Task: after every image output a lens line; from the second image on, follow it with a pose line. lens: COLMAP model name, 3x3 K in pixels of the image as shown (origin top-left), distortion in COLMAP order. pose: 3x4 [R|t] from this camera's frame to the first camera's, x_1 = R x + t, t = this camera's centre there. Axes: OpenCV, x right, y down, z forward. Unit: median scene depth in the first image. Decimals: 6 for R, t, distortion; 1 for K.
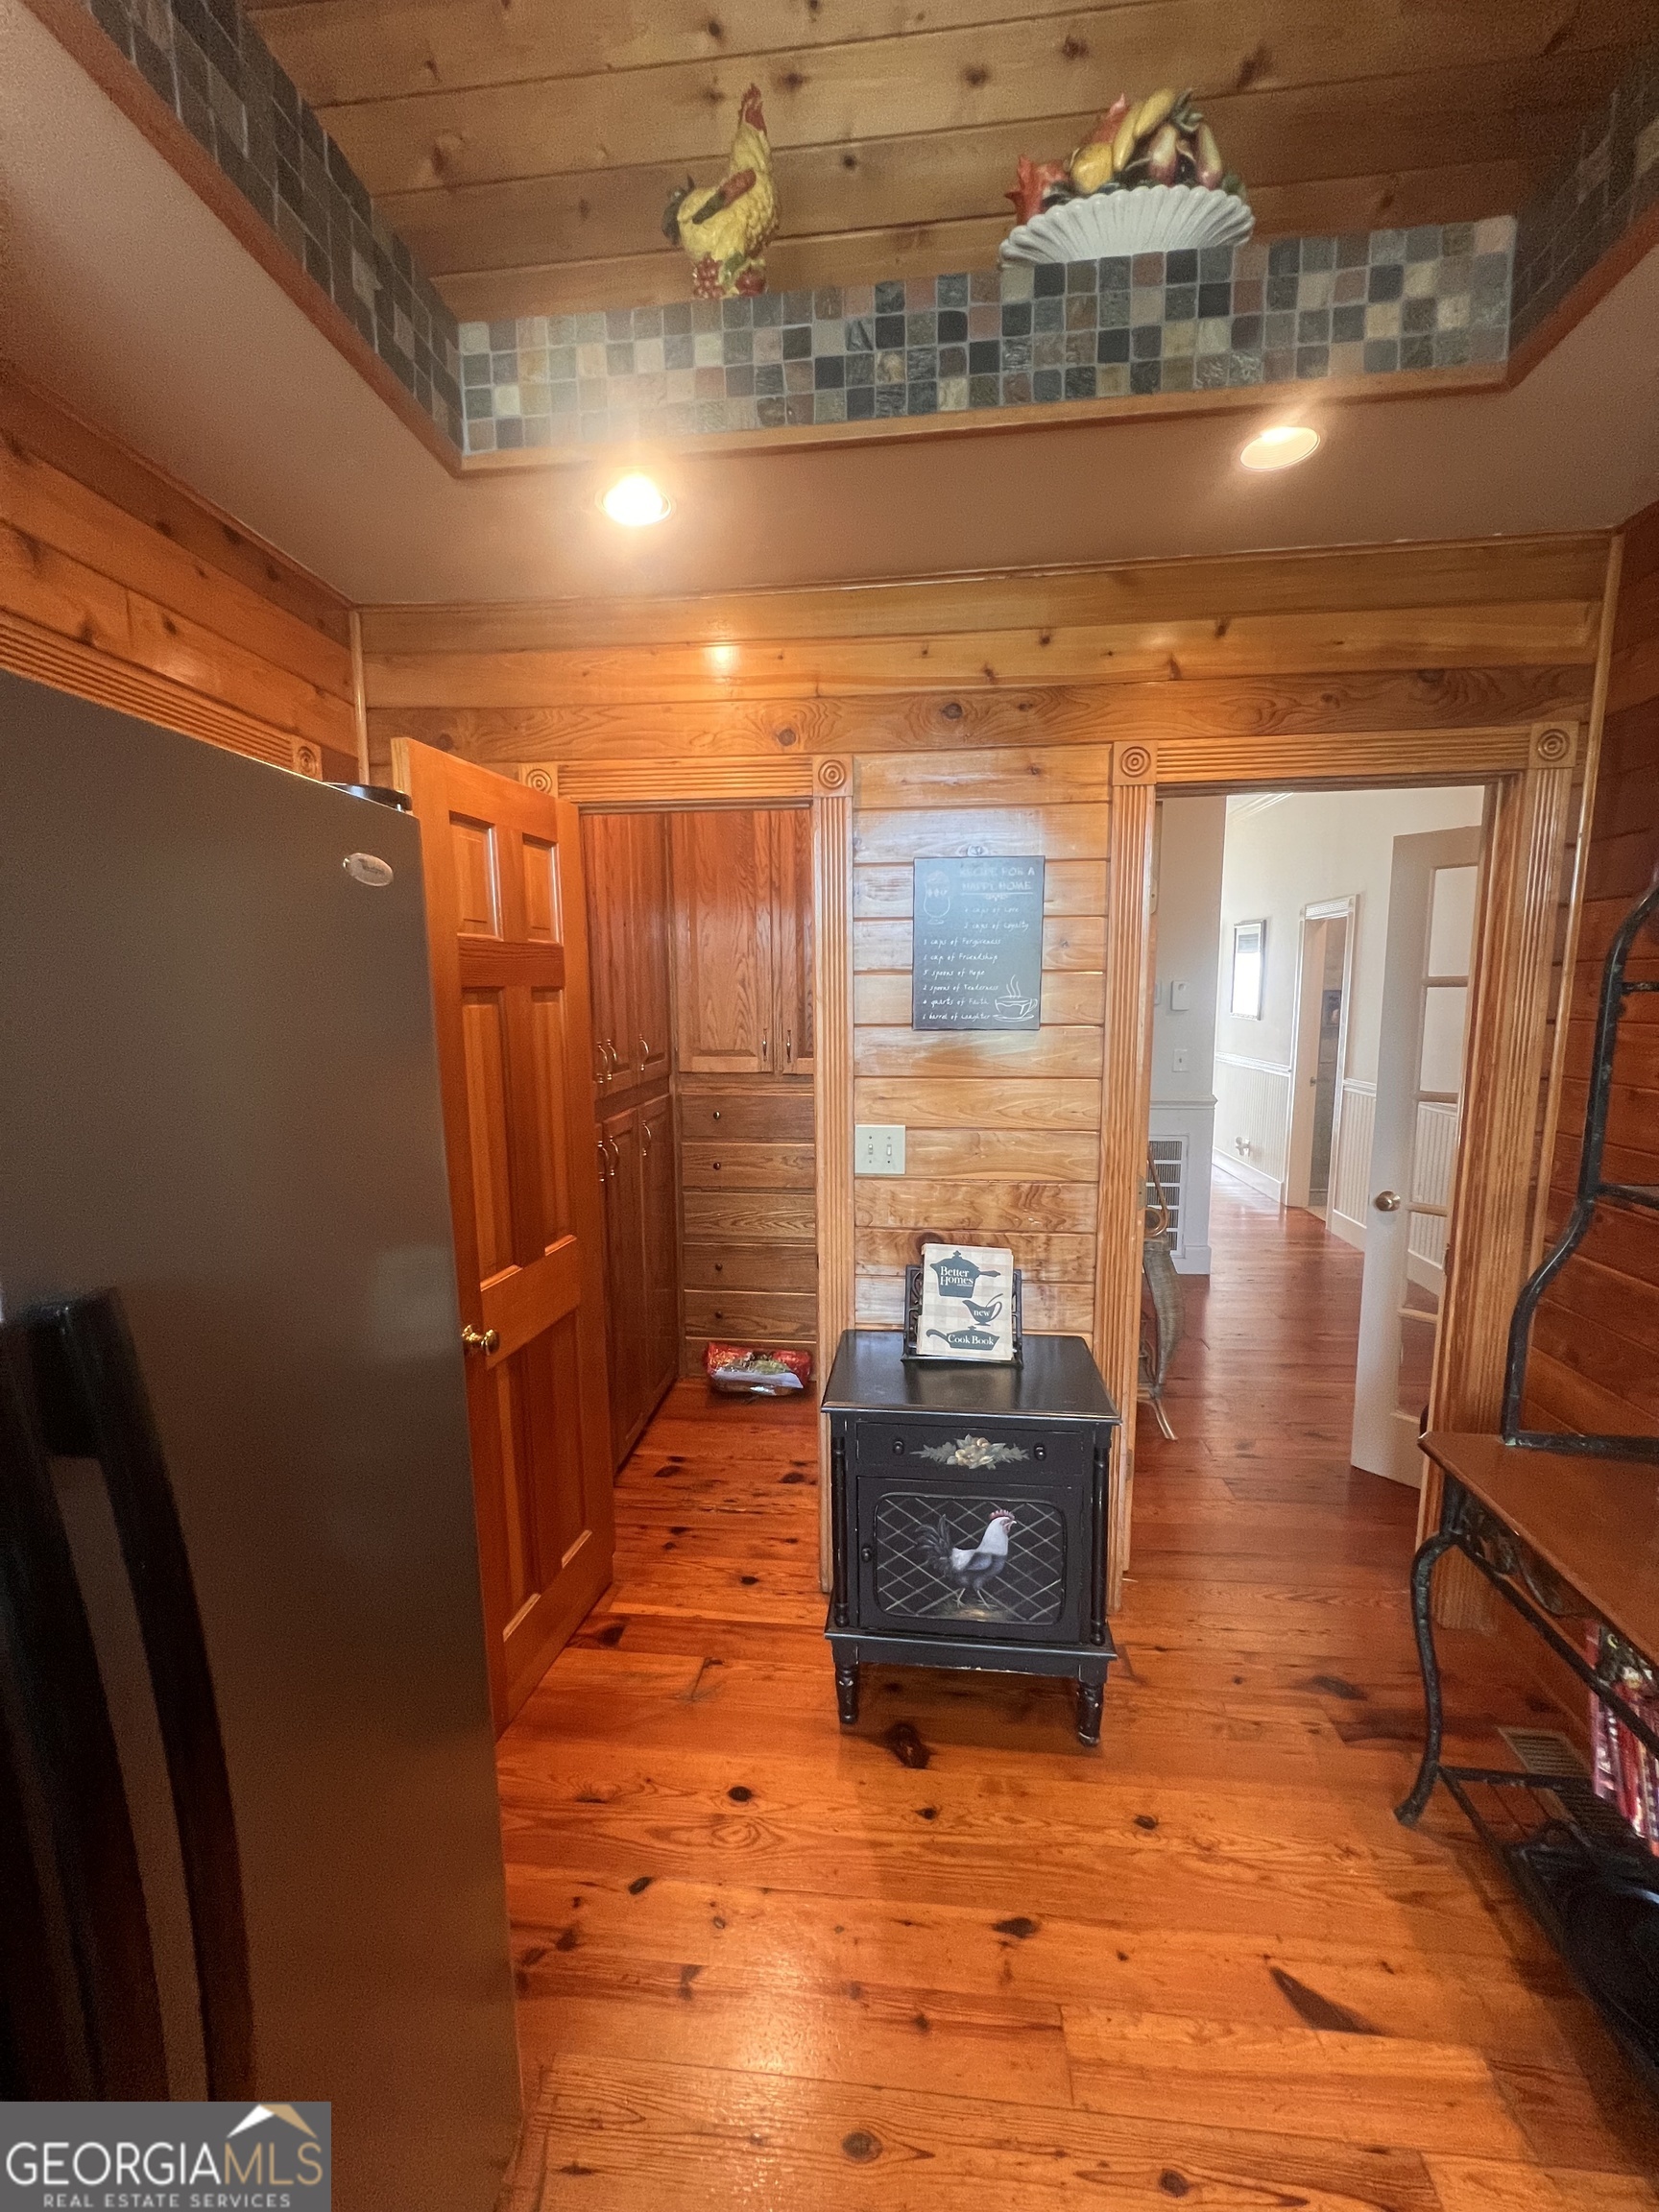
lens RADIAL K [[882.7, 0, 831.1], [0, 882.7, 1101.6], [0, 0, 1]] dist [0.000639, 0.001211]
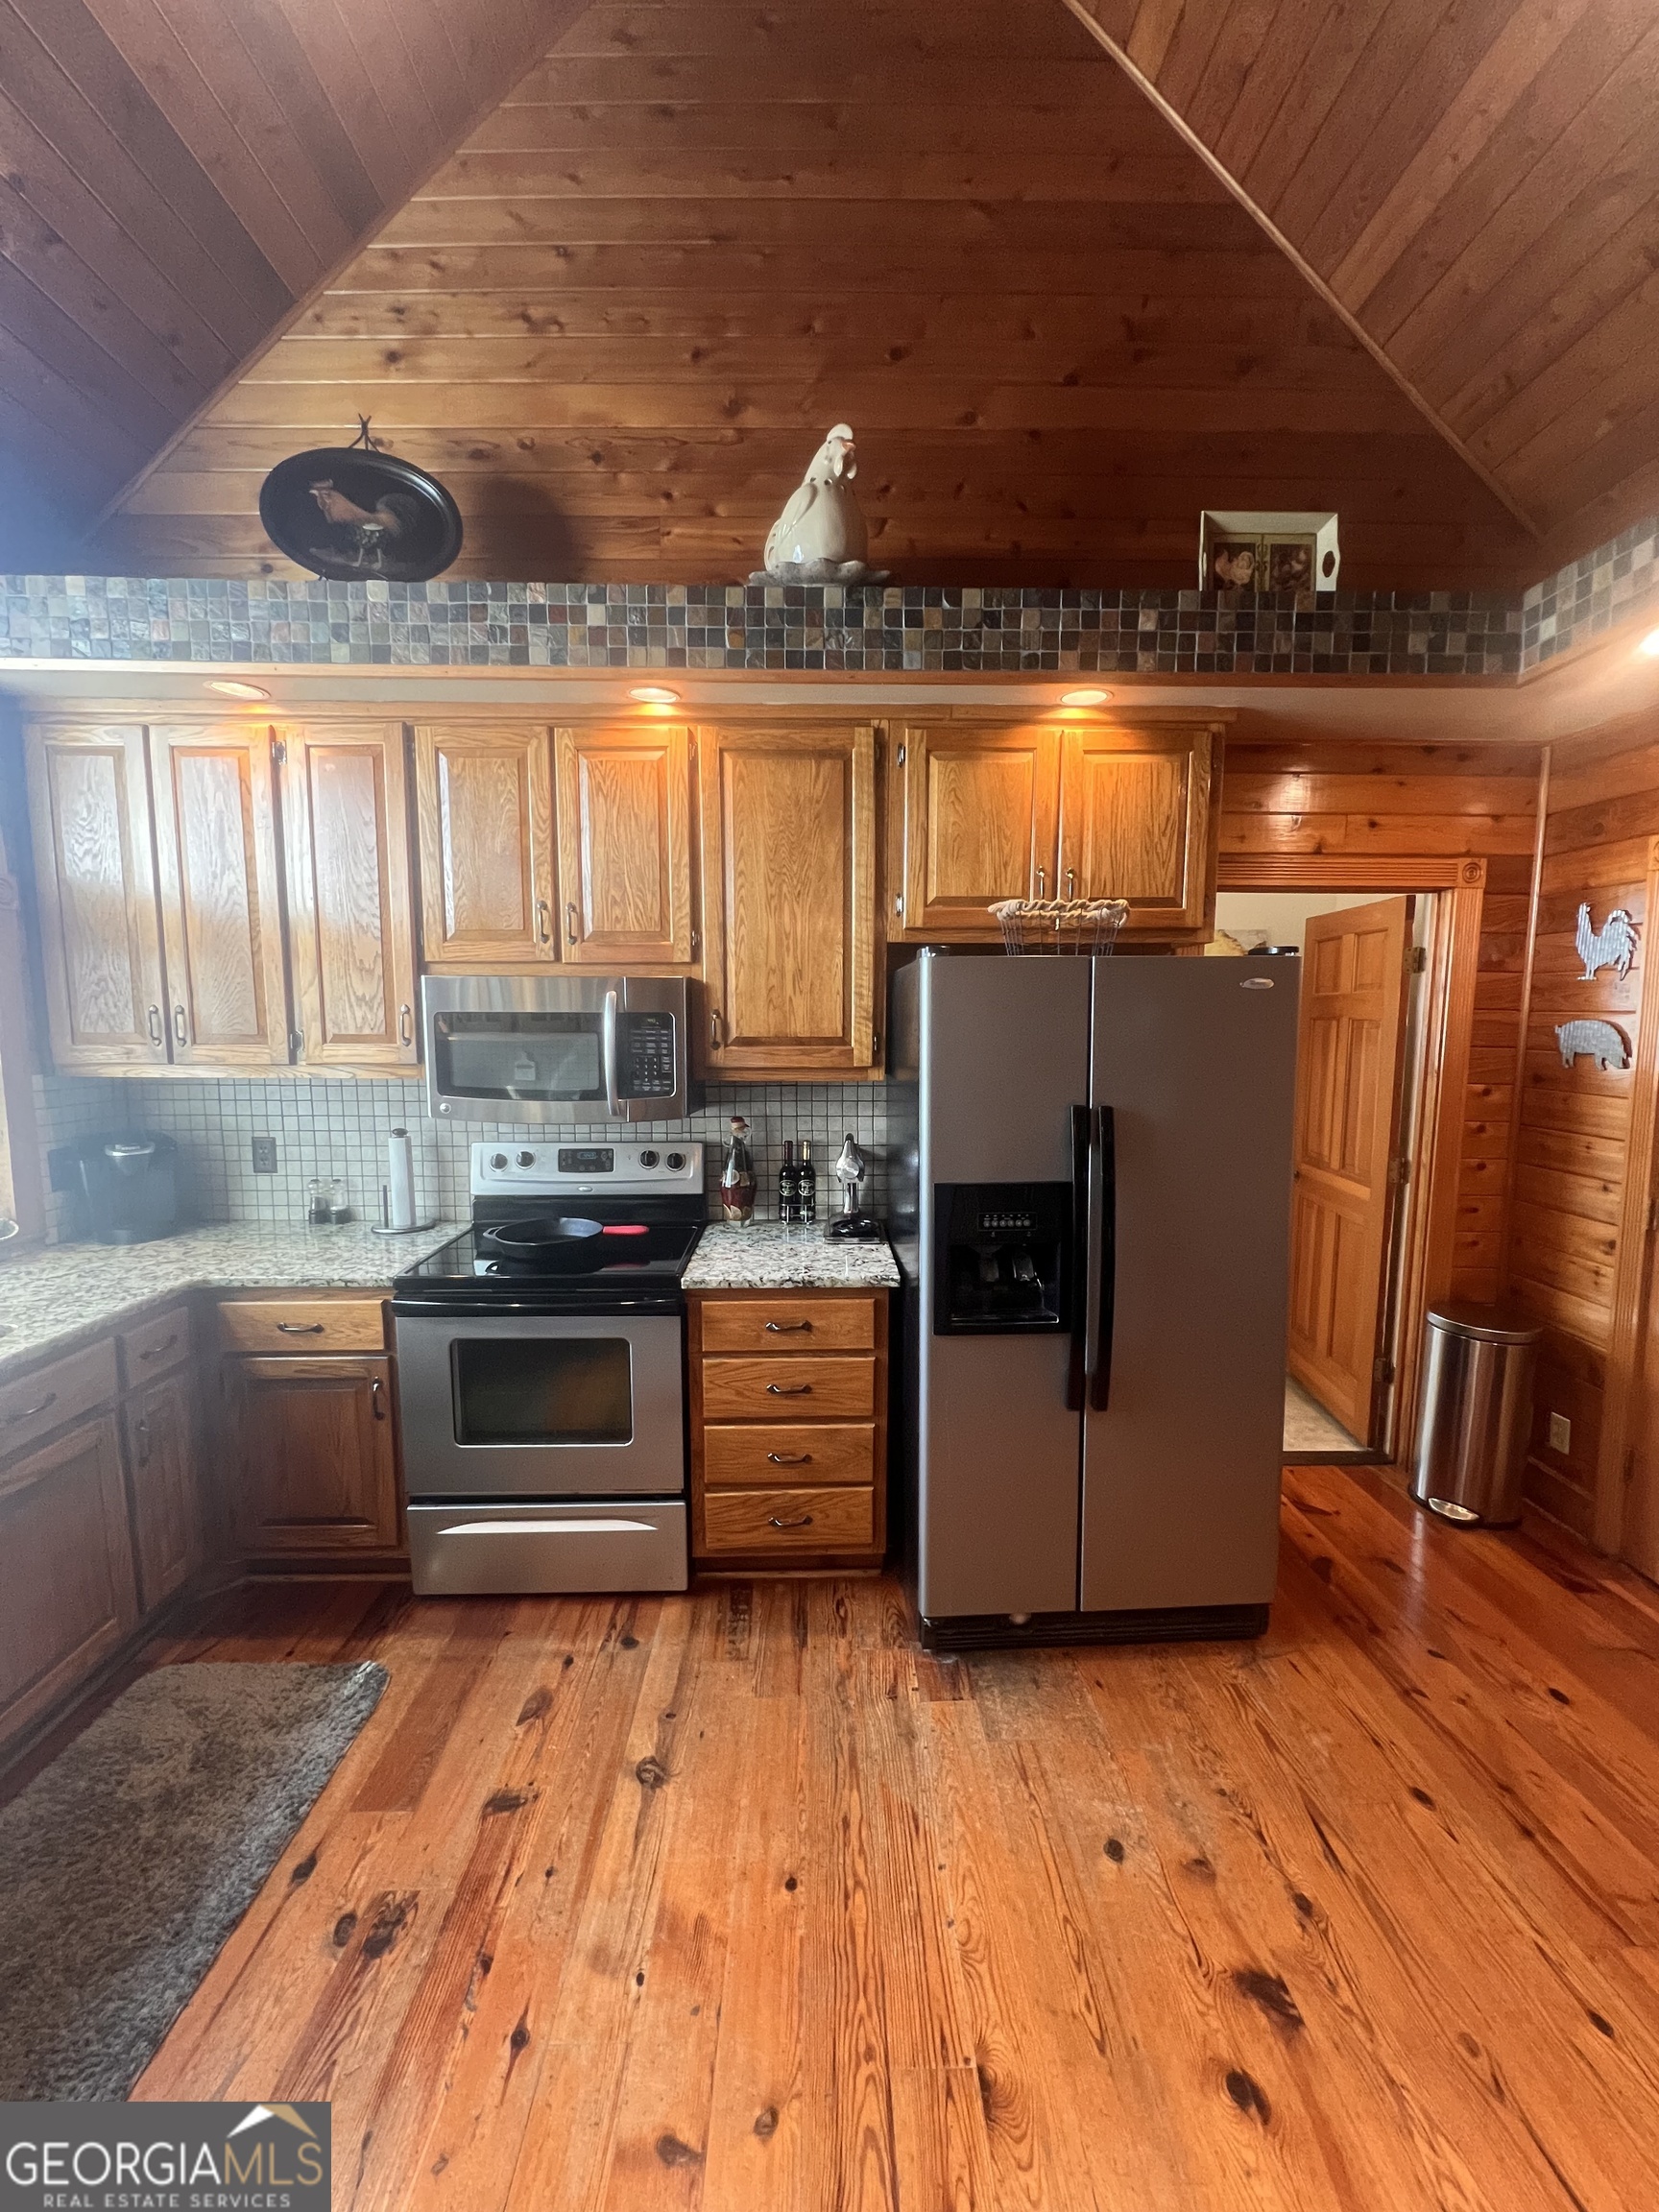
lens RADIAL K [[891.9, 0, 830.1], [0, 891.9, 1114.4], [0, 0, 1]] dist [-0.000806, 0.000763]
pose [[0.113856, 0.115967, -0.986706, 0.974100], [-0.125432, 0.986895, 0.101516, -0.001009], [0.985547, 0.112206, 0.126909, -0.247797]]
